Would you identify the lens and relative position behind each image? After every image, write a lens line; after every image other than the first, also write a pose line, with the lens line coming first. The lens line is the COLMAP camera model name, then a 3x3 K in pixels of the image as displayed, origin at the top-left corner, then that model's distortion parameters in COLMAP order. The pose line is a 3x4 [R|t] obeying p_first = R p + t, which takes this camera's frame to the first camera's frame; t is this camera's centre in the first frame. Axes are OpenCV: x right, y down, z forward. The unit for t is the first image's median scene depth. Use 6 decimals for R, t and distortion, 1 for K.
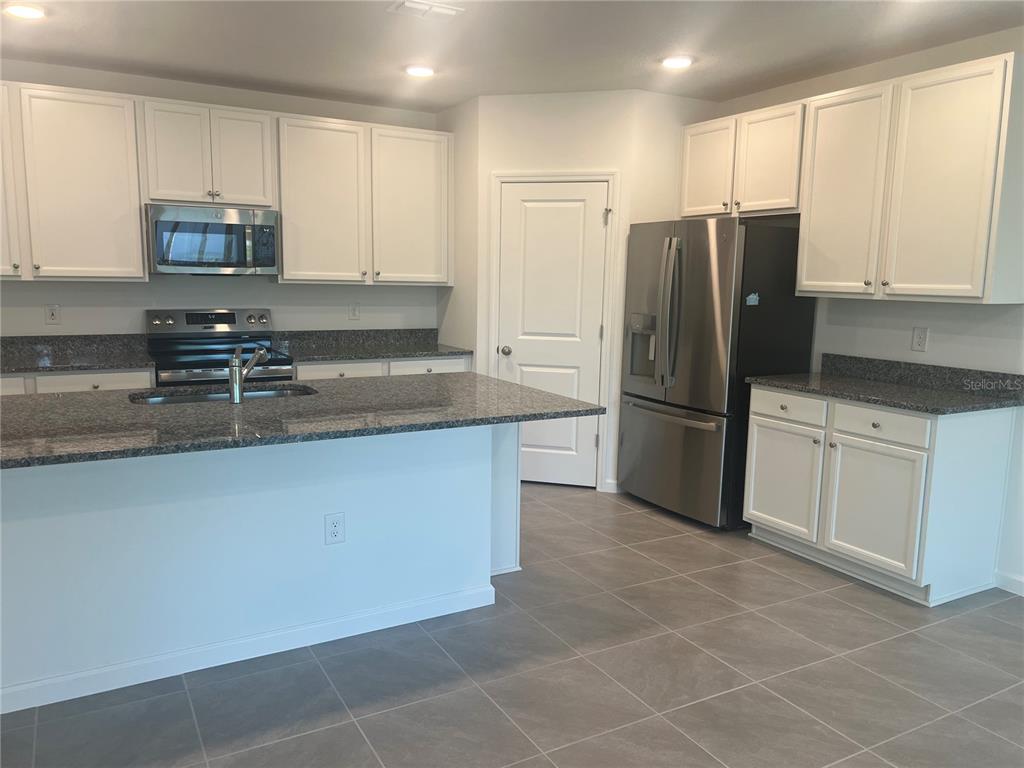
lens RADIAL K [[766.5, 0, 512.2], [0, 766.5, 387.6], [0, 0, 1]] dist [0.053044, -0.064561]
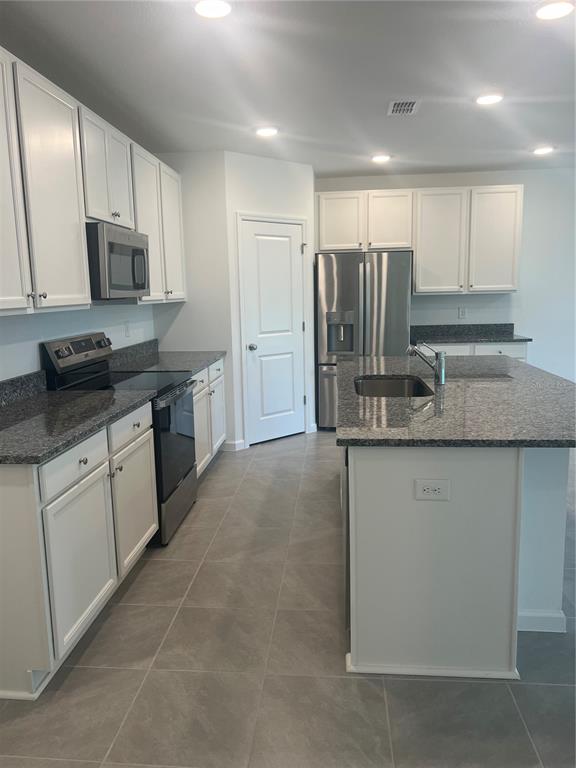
lens RADIAL K [[574.9, 0, 289.3], [0, 574.9, 382.1], [0, 0, 1]] dist [0.053044, -0.064561]
pose [[0.574336, -0.157628, 0.803301, -0.904398], [0.153209, 0.984645, 0.083673, -0.071665], [-0.804155, 0.075016, 0.589667, 0.418465]]
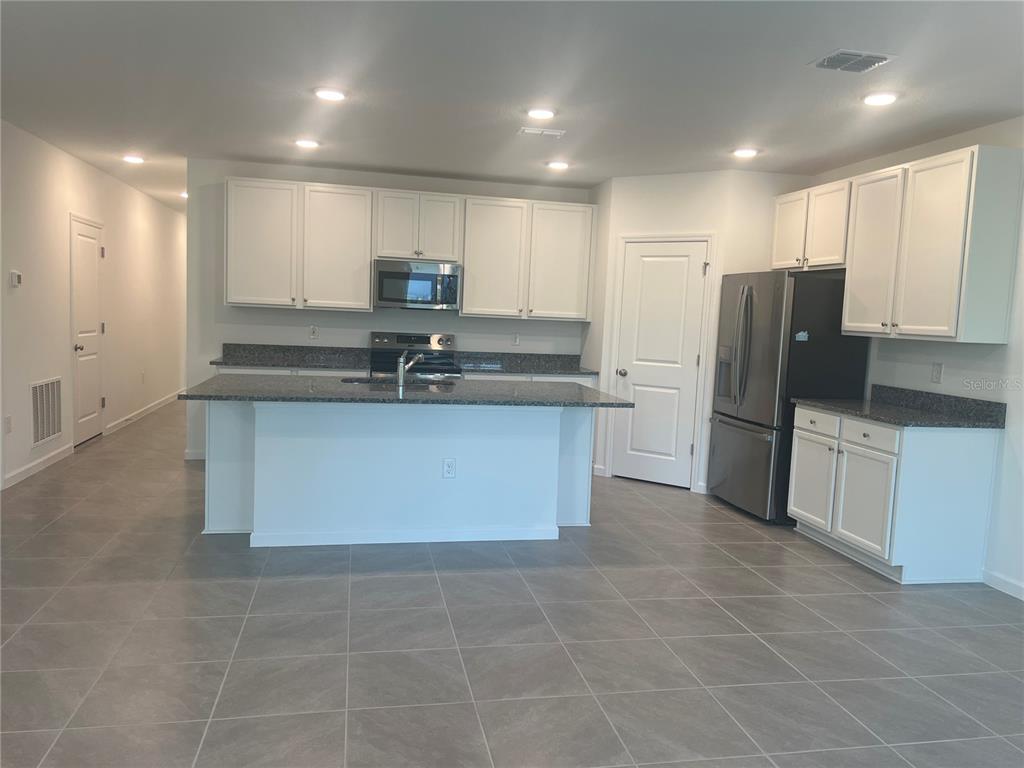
lens RADIAL K [[766.5, 0, 515.7], [0, 766.5, 381.4], [0, 0, 1]] dist [0.053044, -0.064561]
pose [[0.951355, 0.050944, -0.303856, 0.239941], [-0.071115, 0.995913, -0.055682, 0.056582], [0.299777, 0.074581, 0.951090, -0.296210]]
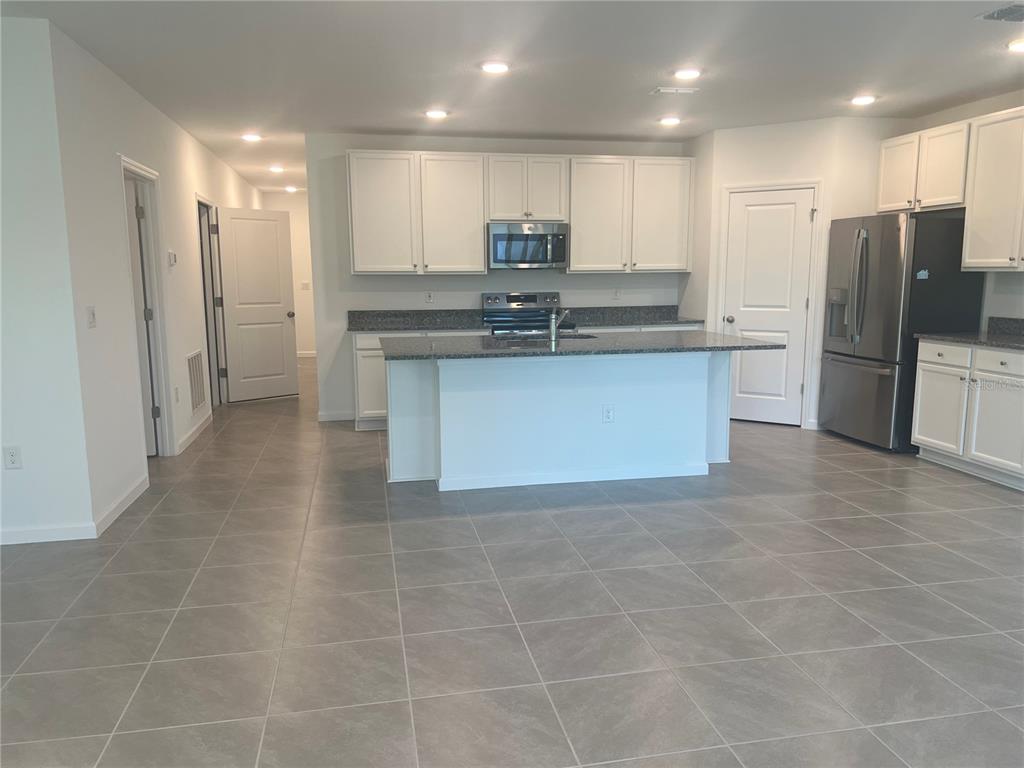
lens RADIAL K [[766.5, 0, 513.1], [0, 766.5, 391.1], [0, 0, 1]] dist [0.053044, -0.064561]
pose [[0.949574, 0.024696, -0.312568, 0.062847], [-0.022594, 0.999691, 0.010345, 0.080784], [0.312727, -0.002761, 0.949839, -0.440356]]
